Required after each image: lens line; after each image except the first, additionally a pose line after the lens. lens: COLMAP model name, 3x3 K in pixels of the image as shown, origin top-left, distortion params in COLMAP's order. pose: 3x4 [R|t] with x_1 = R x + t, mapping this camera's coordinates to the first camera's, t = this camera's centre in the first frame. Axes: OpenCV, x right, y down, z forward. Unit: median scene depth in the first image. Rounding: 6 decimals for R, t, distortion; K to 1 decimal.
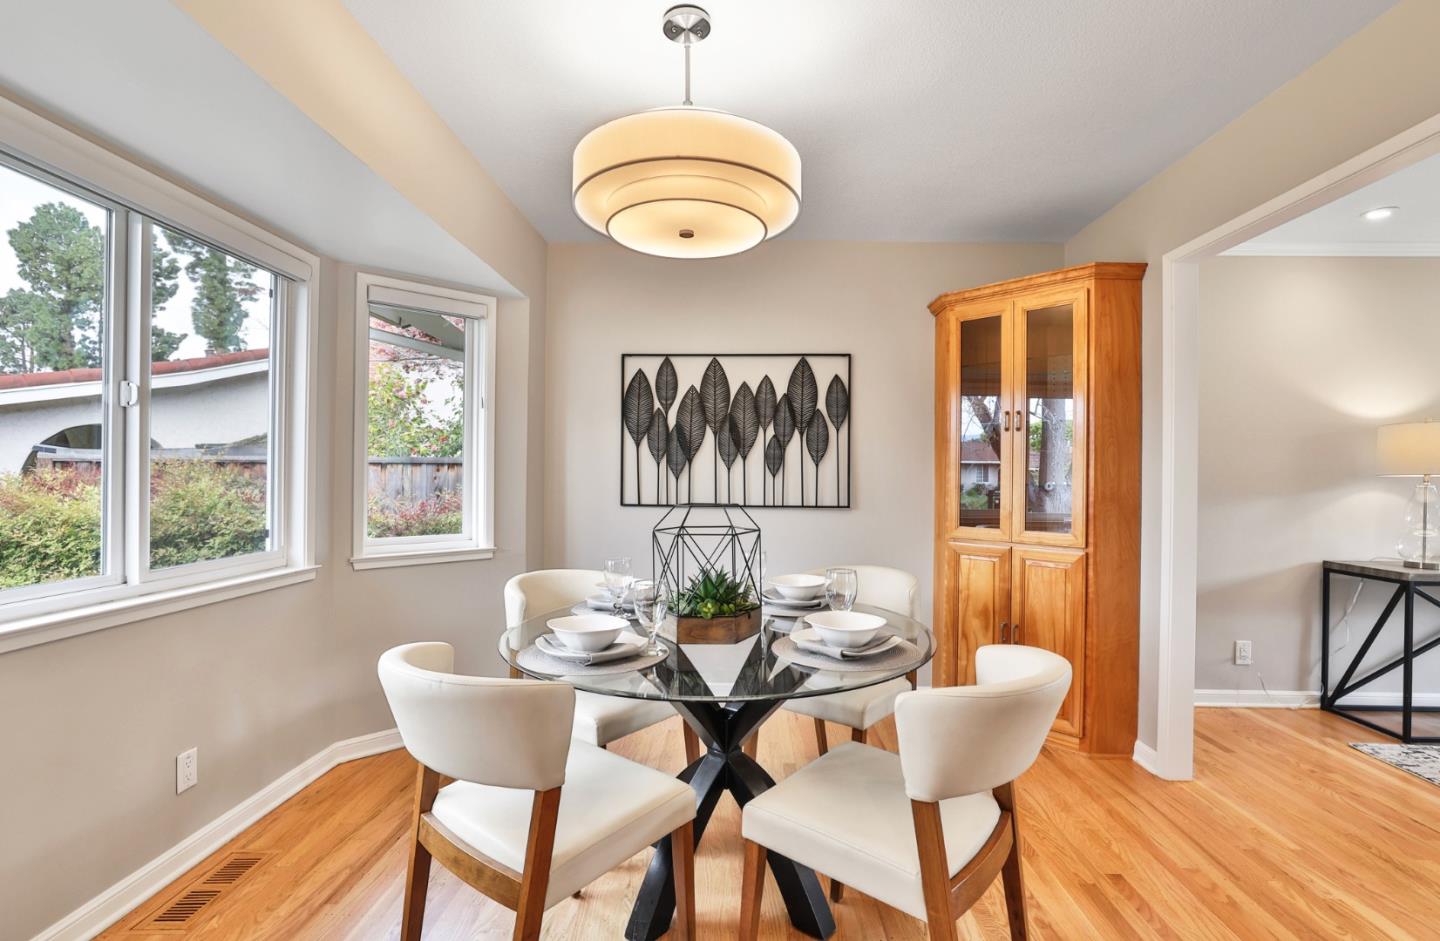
lens RADIAL K [[698.9, 0, 720.0], [0, 698.9, 470.5], [0, 0, 1]] dist [-0.000755, -0.000064]
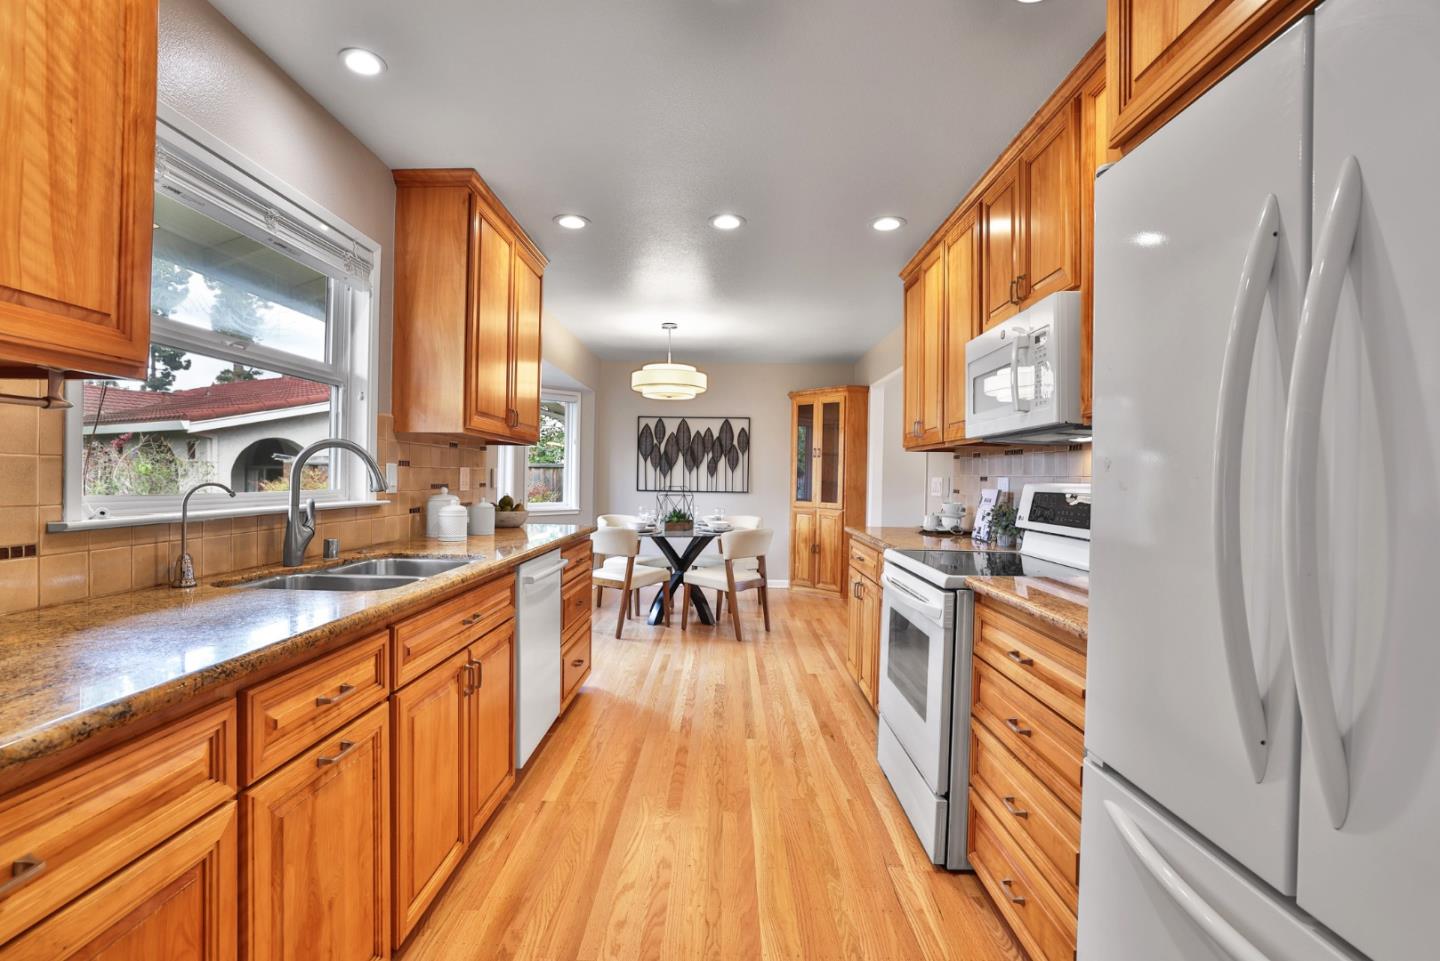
lens RADIAL K [[663.8, 0, 713.9], [0, 663.8, 479.6], [0, 0, 1]] dist [-0.034980, 0.015199]
pose [[0.999865, 0.007732, 0.014514, 0.054503], [-0.007931, 0.999875, 0.013689, -0.010717], [-0.014407, -0.013803, 0.999801, -0.947408]]
